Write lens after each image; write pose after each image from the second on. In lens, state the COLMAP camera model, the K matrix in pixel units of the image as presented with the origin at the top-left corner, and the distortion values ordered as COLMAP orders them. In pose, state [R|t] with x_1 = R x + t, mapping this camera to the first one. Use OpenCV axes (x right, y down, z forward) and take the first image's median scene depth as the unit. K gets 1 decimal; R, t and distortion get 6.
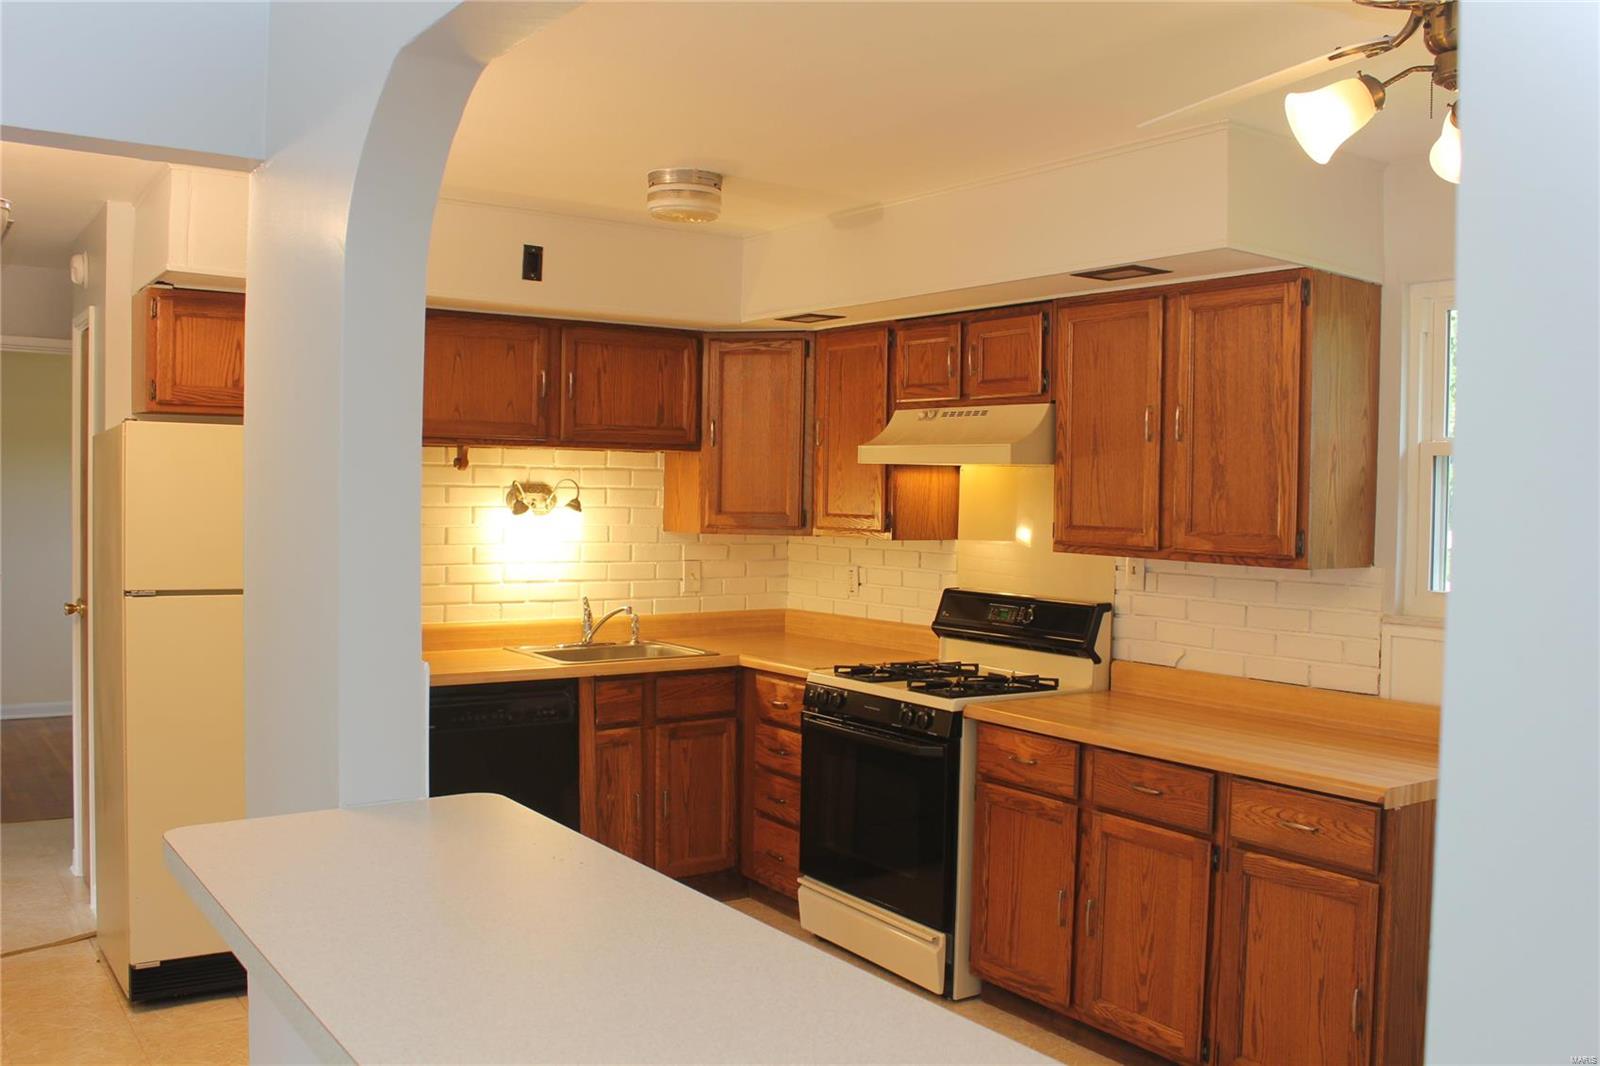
lens RADIAL K [[1430.0, 0, 800.9], [0, 1430.0, 540.2], [0, 0, 1]] dist [-0.149469, 0.123696]
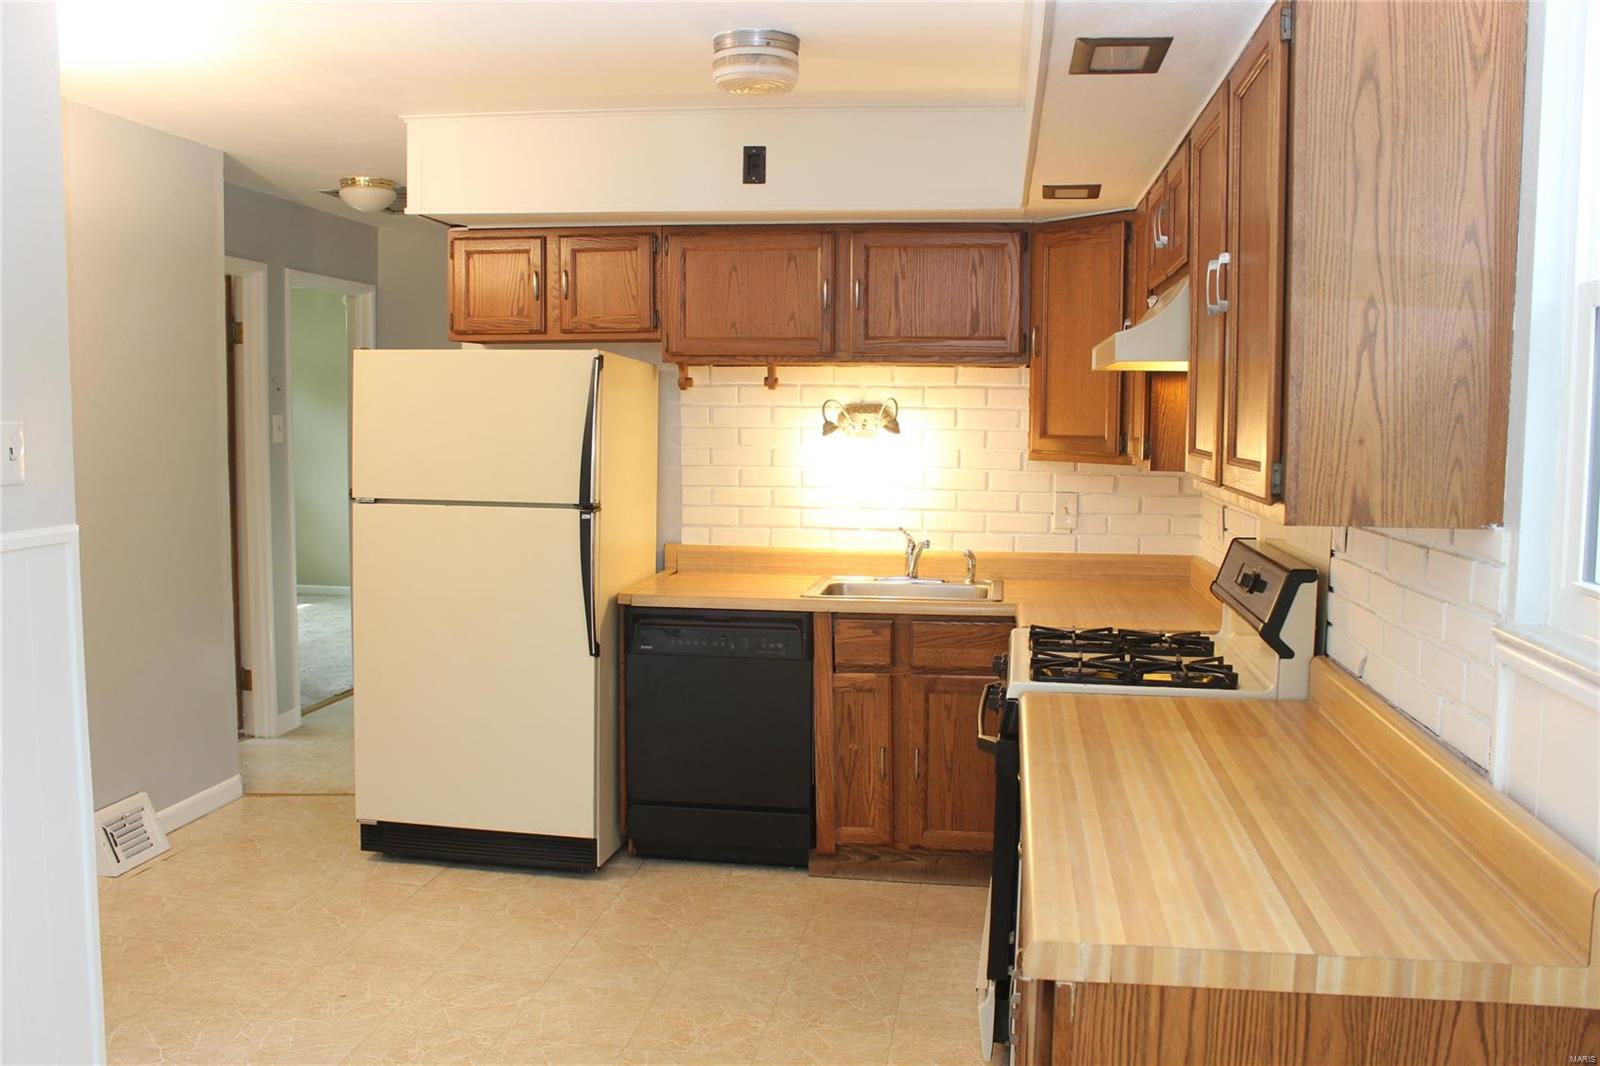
lens RADIAL K [[1338.1, 0, 795.6], [0, 1338.1, 546.6], [0, 0, 1]] dist [-0.160143, 0.136513]
pose [[0.732405, 0.057926, -0.678401, 0.464745], [-0.022214, 0.997877, 0.061222, 0.001622], [0.680507, -0.029769, 0.732137, 0.397611]]
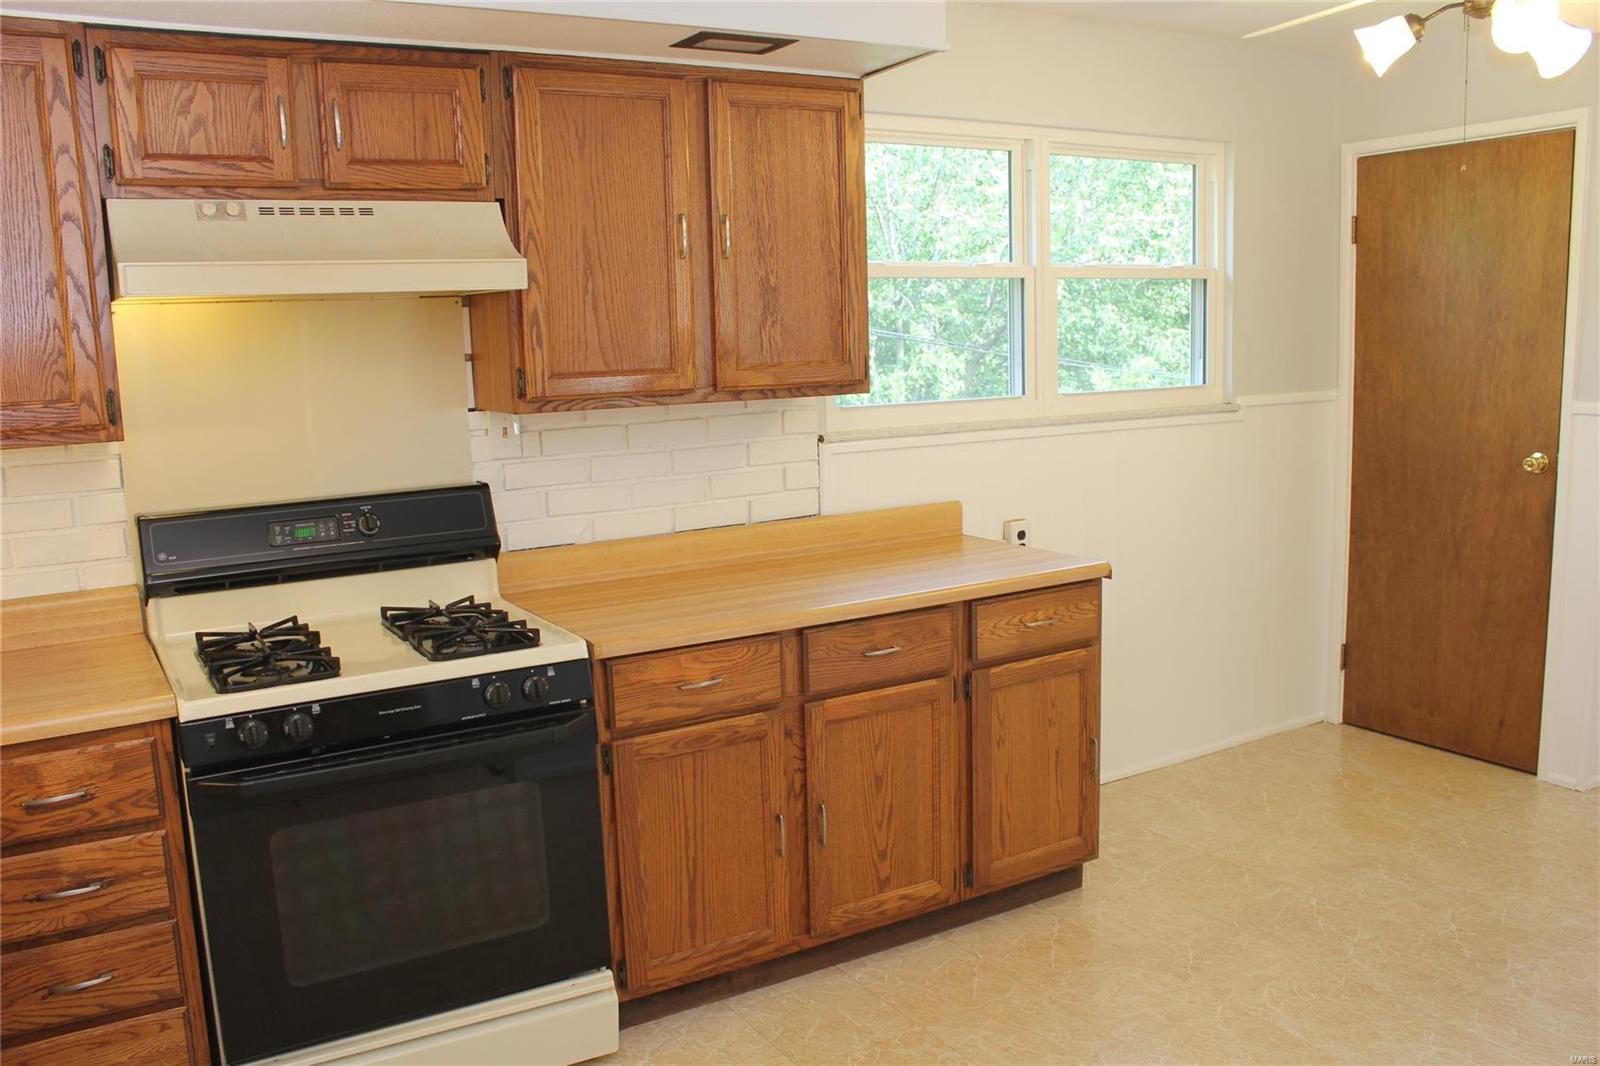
lens RADIAL K [[1338.1, 0, 788.9], [0, 1338.1, 533.2], [0, 0, 1]] dist [-0.160143, 0.136513]
pose [[0.058177, -0.171588, 0.983450, -0.472152], [0.067535, 0.983538, 0.167608, -0.034995], [-0.996019, 0.056666, 0.068808, 0.812916]]
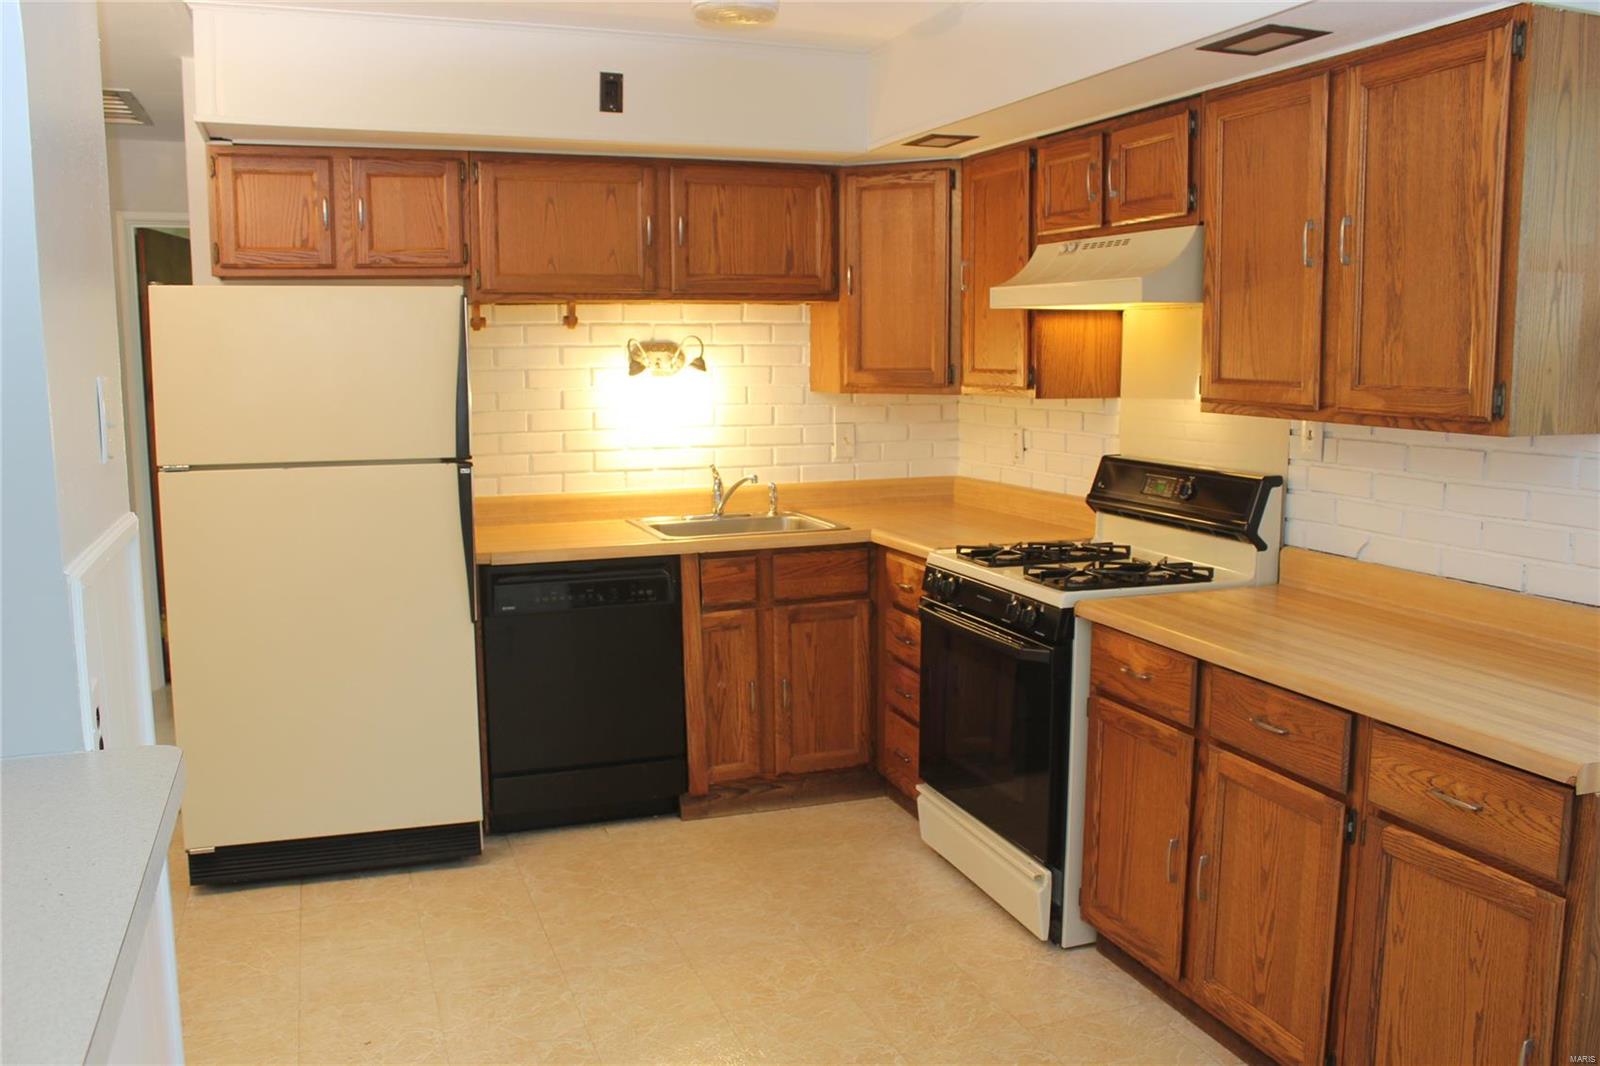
lens RADIAL K [[1338.1, 0, 797.4], [0, 1338.1, 542.4], [0, 0, 1]] dist [-0.160143, 0.136513]
pose [[0.969433, 0.013704, -0.244973, 0.138226], [0.012082, 0.994561, 0.103448, 0.001676], [0.245059, -0.103246, 0.963995, 0.217840]]
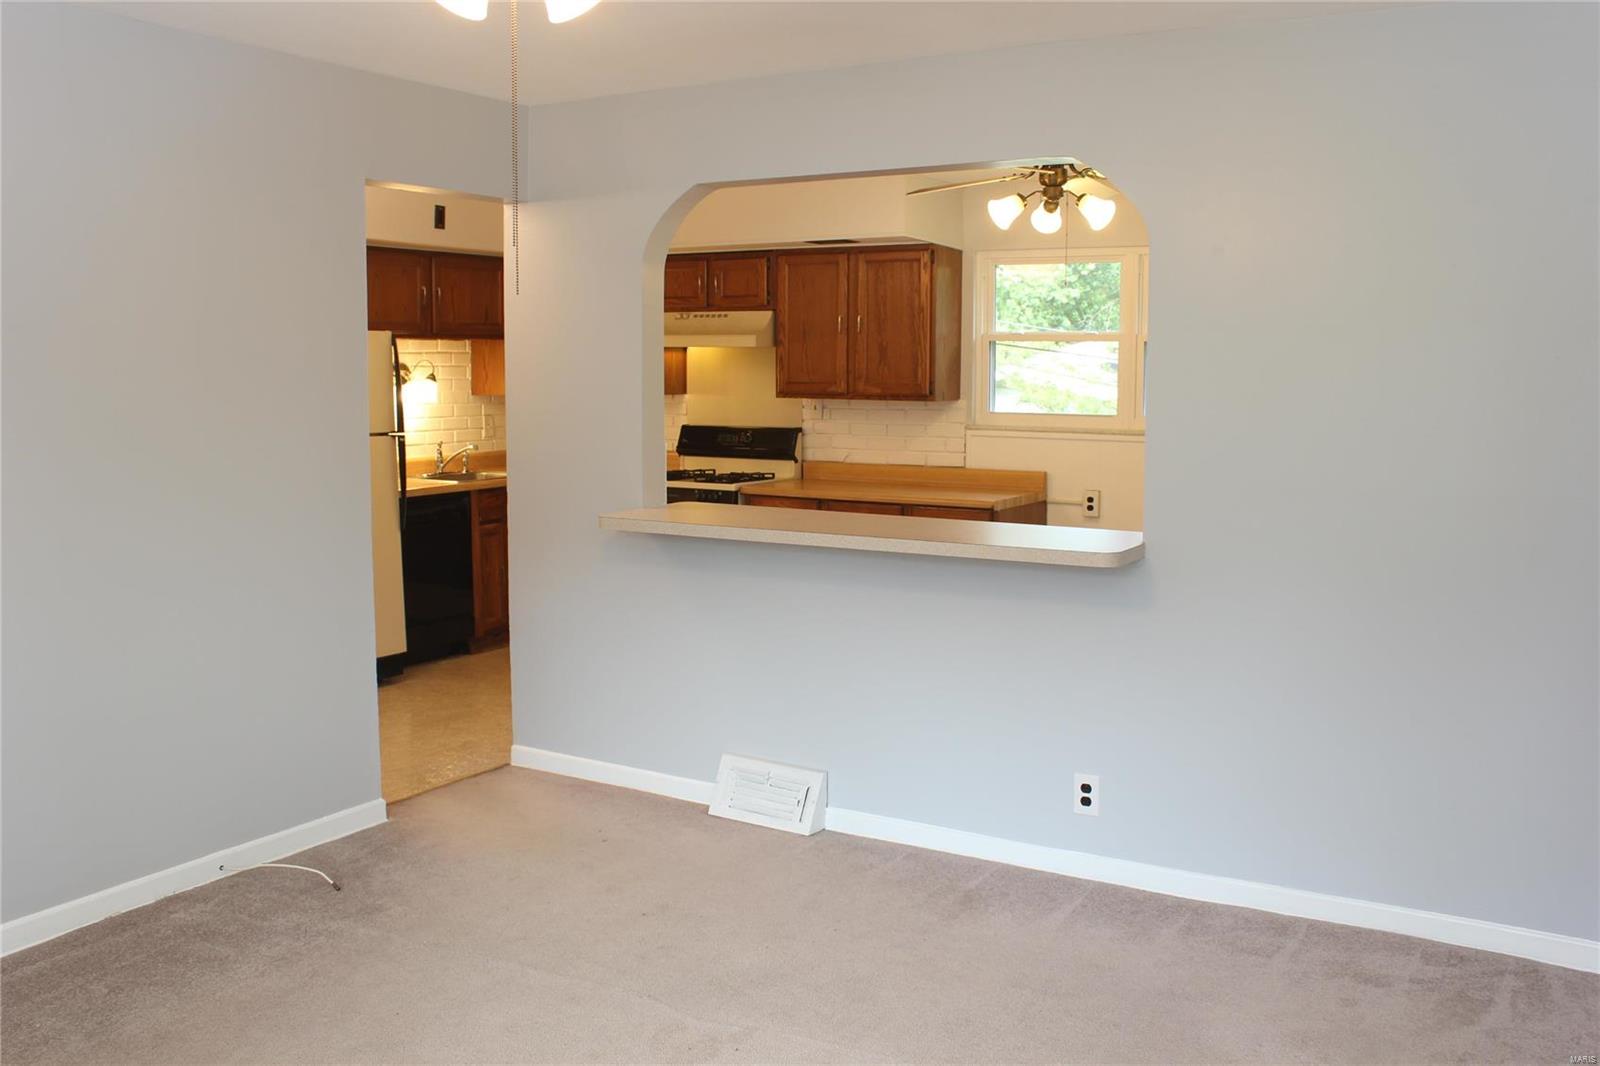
lens RADIAL K [[1430.0, 0, 798.1], [0, 1430.0, 539.4], [0, 0, 1]] dist [-0.149469, 0.123696]
pose [[0.912152, -0.064388, 0.404762, -0.502002], [0.027549, 0.994981, 0.096196, 0.013154], [-0.408924, -0.076595, 0.909348, -0.585521]]
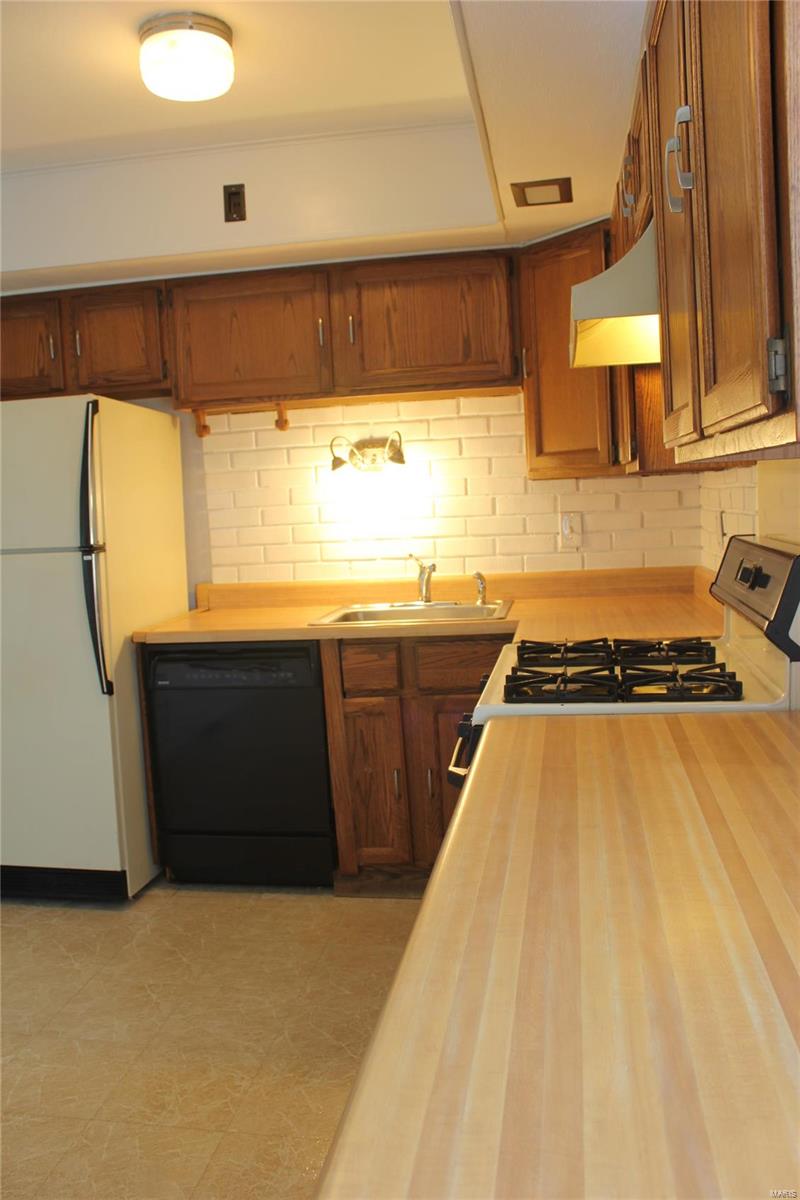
lens RADIAL K [[1003.6, 0, 389.4], [0, 1003.6, 603.7], [0, 0, 1]] dist [-0.160143, 0.136513]
pose [[0.719062, 0.022444, -0.694583, 0.368678], [0.035536, 0.996983, 0.069004, 0.032216], [0.694036, -0.074301, 0.716096, 0.621285]]
